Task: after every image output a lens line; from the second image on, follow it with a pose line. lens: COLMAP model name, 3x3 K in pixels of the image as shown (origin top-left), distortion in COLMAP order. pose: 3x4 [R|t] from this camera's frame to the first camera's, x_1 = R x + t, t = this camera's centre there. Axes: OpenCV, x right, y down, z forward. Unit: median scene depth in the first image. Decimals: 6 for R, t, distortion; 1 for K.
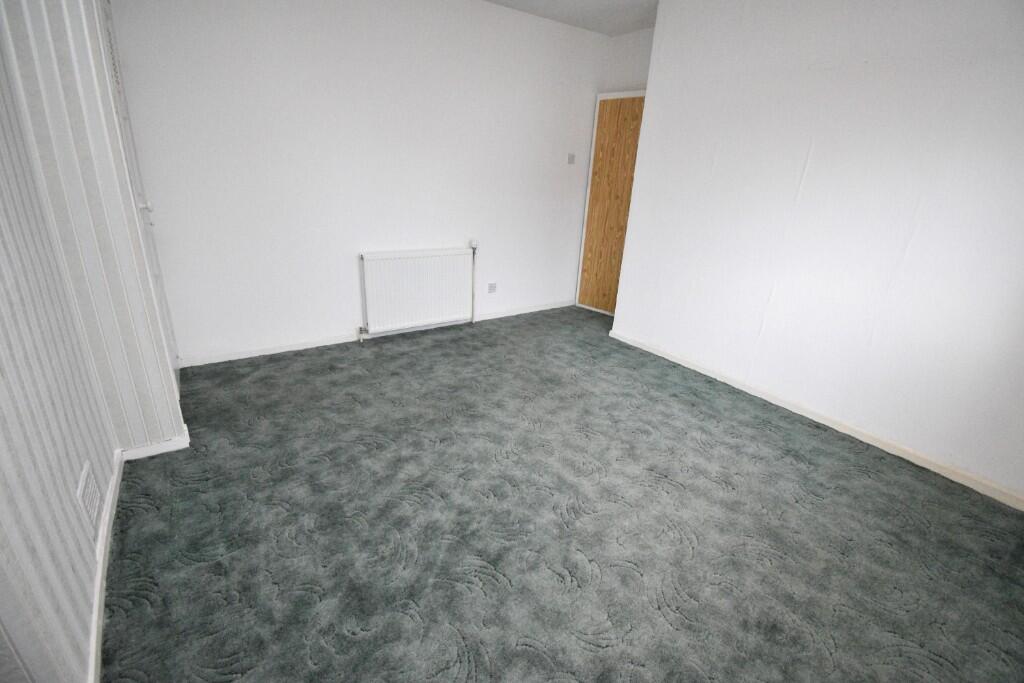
lens RADIAL K [[458.5, 0, 511.7], [0, 458.5, 338.0], [0, 0, 1]] dist [0.000154, -0.000917]
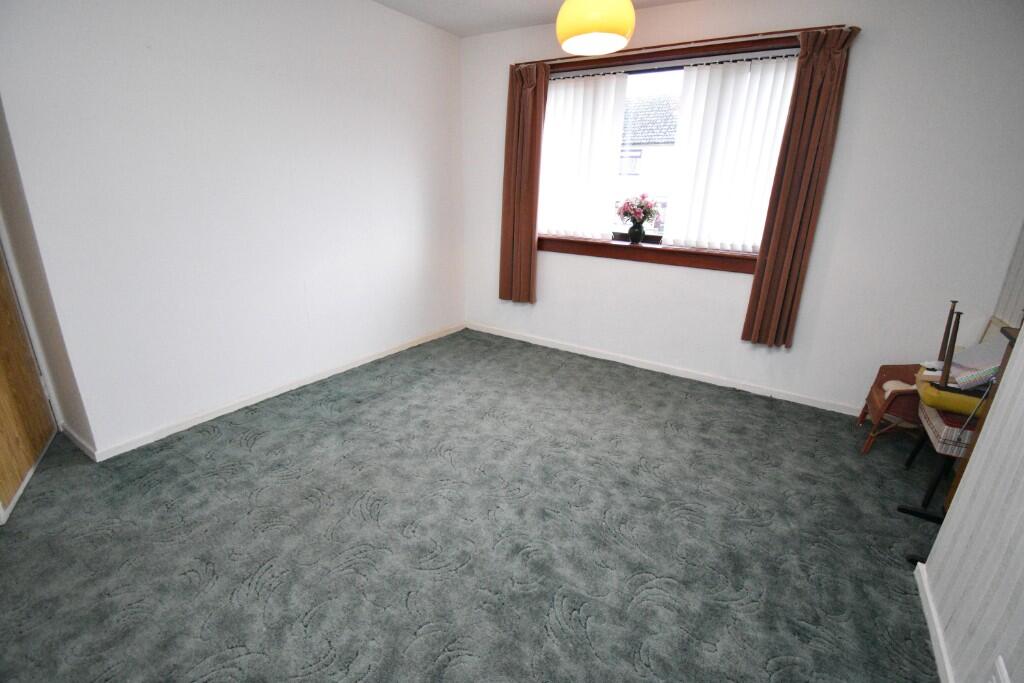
lens RADIAL K [[458.5, 0, 513.6], [0, 458.5, 347.8], [0, 0, 1]] dist [0.000154, -0.000917]
pose [[-0.390388, -0.361585, 0.846672, -0.620316], [0.265459, 0.836378, 0.479587, -0.389590], [-0.881549, 0.411982, -0.230525, 0.966967]]
